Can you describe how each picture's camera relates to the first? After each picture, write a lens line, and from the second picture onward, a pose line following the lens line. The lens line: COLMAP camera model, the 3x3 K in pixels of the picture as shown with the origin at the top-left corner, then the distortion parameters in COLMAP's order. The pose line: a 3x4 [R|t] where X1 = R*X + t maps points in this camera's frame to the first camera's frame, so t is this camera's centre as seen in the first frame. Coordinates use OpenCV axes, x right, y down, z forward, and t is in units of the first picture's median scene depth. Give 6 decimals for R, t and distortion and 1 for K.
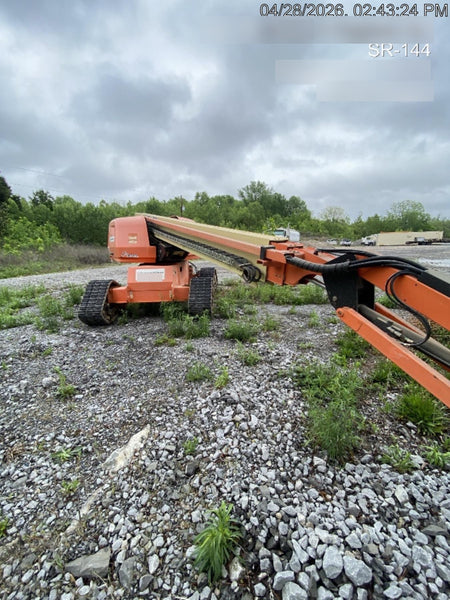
lens RADIAL K [[243.2, 0, 225.9], [0, 243.2, 300.3], [0, 0, 1]] dist [0.014593, -0.018329]
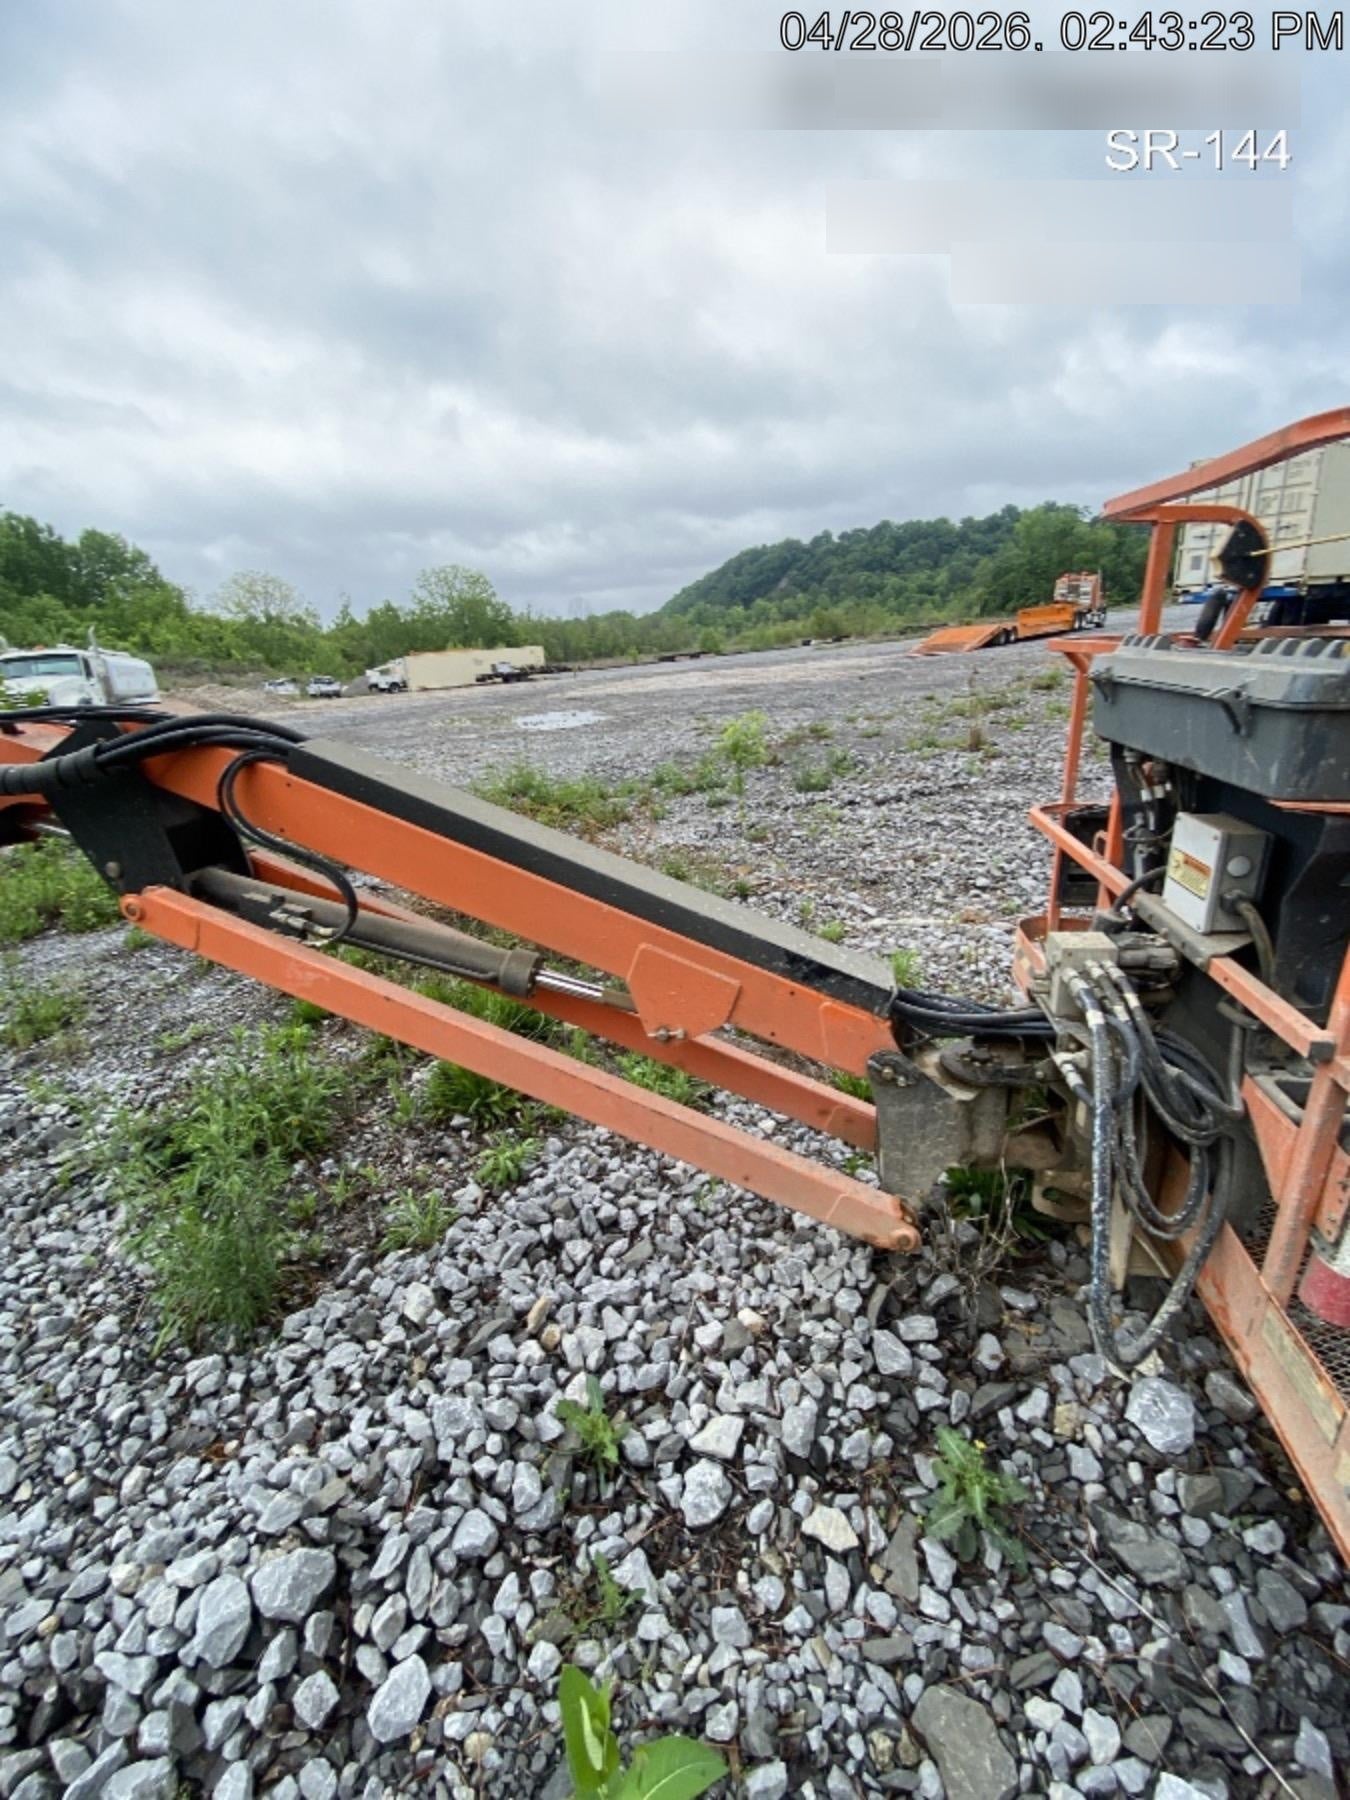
lens RADIAL K [[729.6, 0, 677.7], [0, 729.6, 900.8], [0, 0, 1]] dist [0.014593, -0.018329]
pose [[0.647978, -0.270519, 0.712000, 0.253587], [0.234590, 0.960242, 0.151340, 0.062493], [-0.724633, 0.068964, 0.685676, -0.154818]]
